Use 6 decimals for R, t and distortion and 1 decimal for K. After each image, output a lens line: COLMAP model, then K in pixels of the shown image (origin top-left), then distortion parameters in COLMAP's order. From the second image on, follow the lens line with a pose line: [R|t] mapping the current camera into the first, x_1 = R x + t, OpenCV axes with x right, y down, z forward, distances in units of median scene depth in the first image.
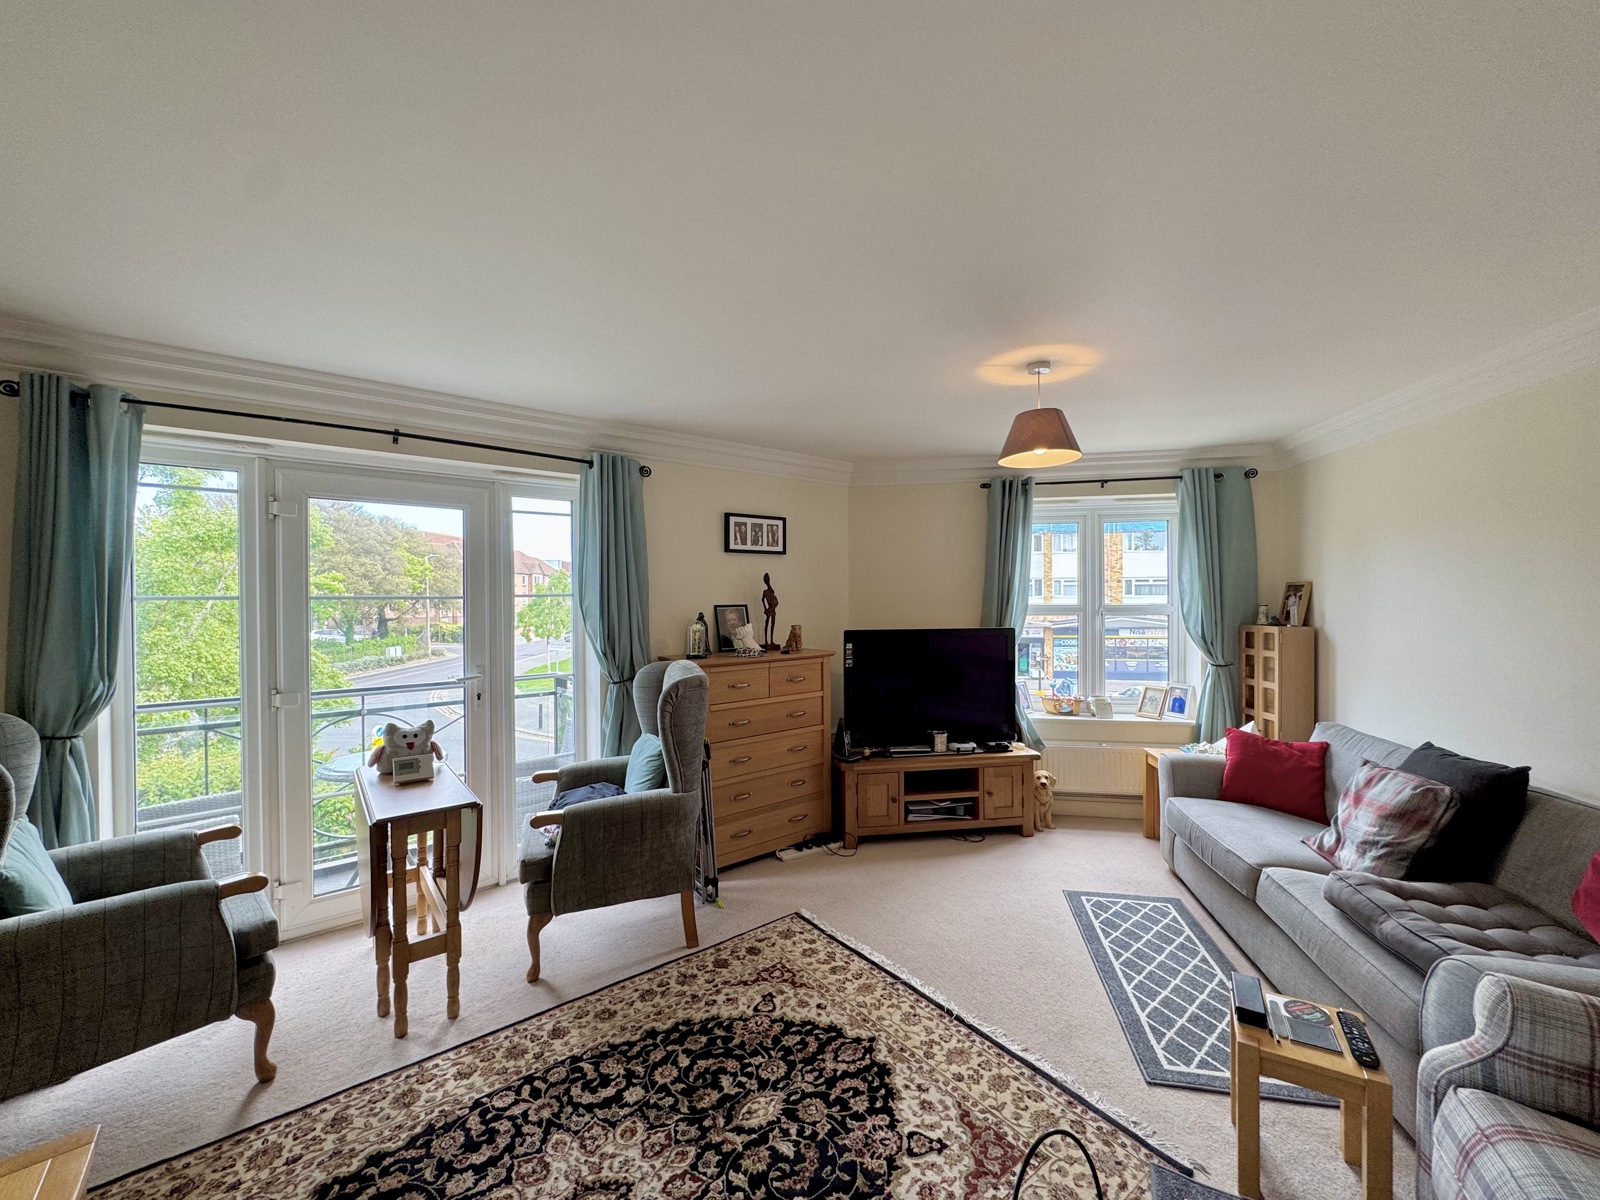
lens RADIAL K [[640.0, 0, 803.3], [0, 640.0, 596.7], [0, 0, 1]] dist [-0.000007, -0.000081]
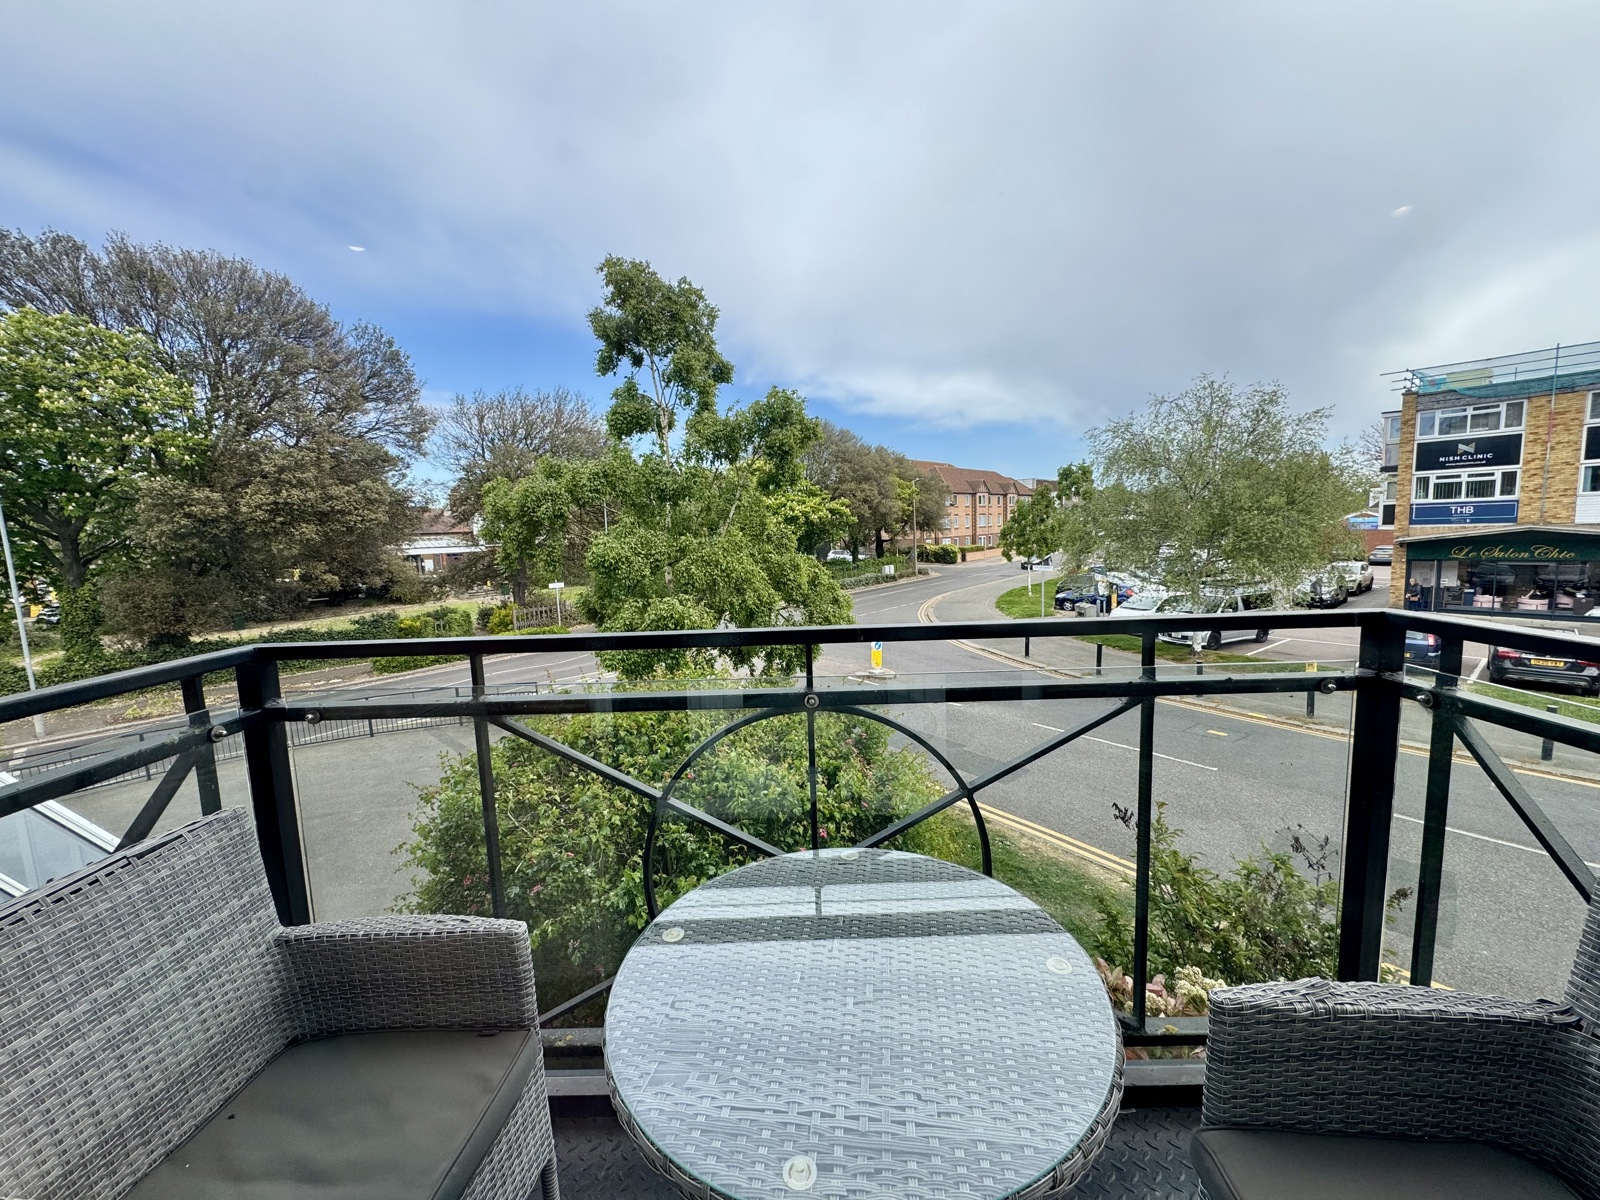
lens RADIAL K [[640.0, 0, 801.3], [0, 640.0, 602.3], [0, 0, 1]] dist [-0.000007, -0.000081]
pose [[0.762944, 0.053637, -0.644235, -0.210909], [0.029715, 0.992589, 0.117831, 0.038695], [0.645781, -0.109042, 0.755696, 0.331158]]
